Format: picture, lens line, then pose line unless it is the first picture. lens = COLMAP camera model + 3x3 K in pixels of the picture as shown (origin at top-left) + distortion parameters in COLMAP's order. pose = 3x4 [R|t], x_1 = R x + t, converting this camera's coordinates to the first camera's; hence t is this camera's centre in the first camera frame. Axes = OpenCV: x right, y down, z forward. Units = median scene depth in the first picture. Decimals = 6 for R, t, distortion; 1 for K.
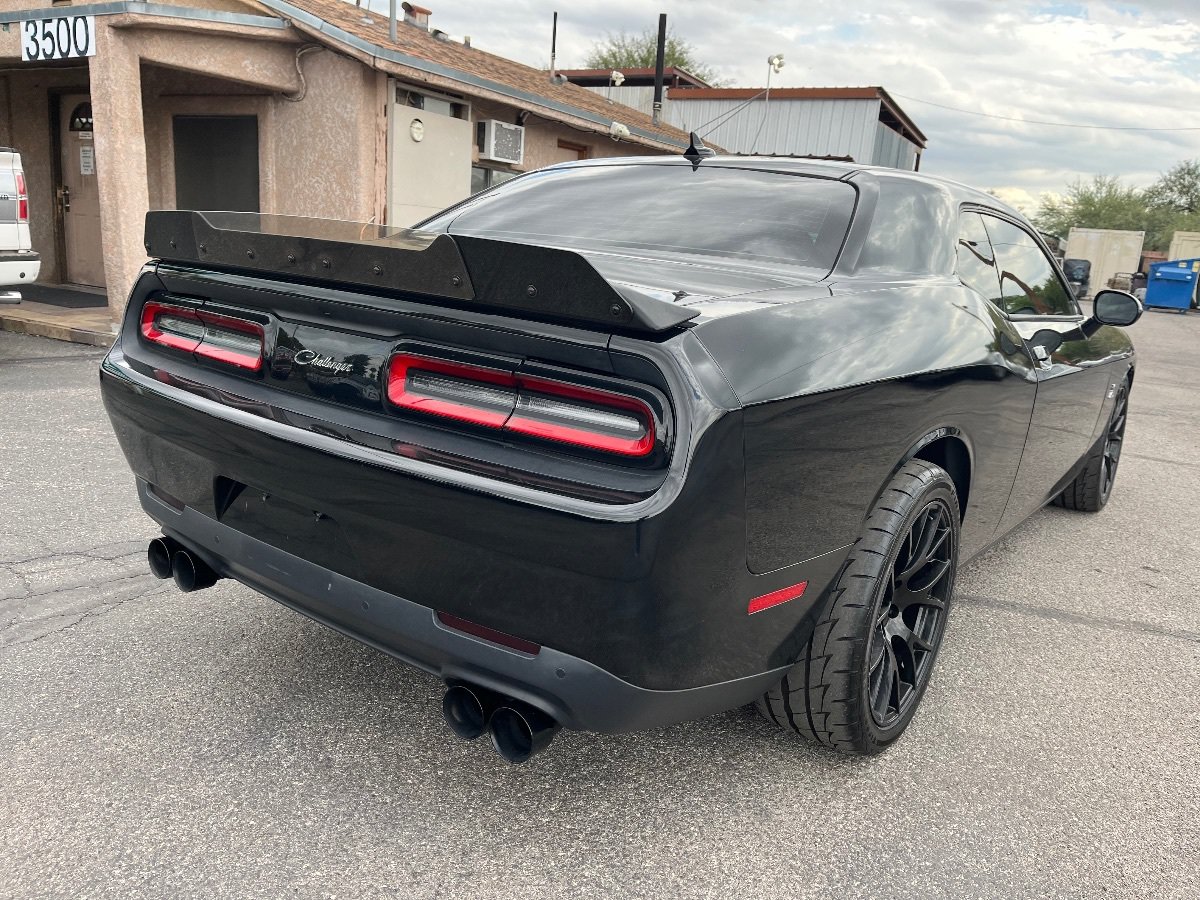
lens RADIAL K [[909.7, 0, 606.6], [0, 909.7, 447.8], [0, 0, 1]] dist [0.071711, -0.114371]
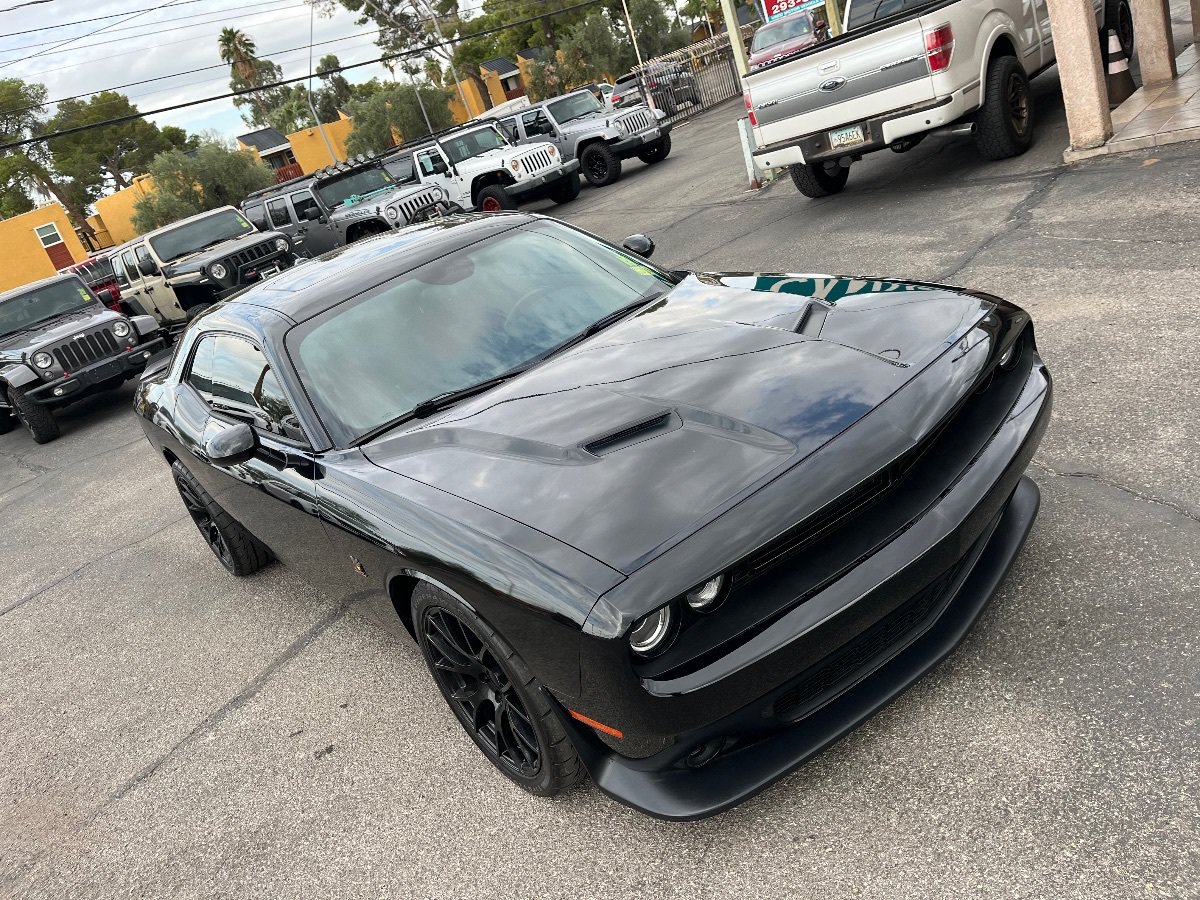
lens RADIAL K [[908.6, 0, 601.9], [0, 908.6, 449.5], [0, 0, 1]] dist [0.066548, -0.094938]
pose [[-0.246832, 0.369901, -0.895683, 0.553008], [0.081613, 0.928933, 0.361142, -0.196021], [0.965615, 0.016042, -0.259479, 0.680676]]
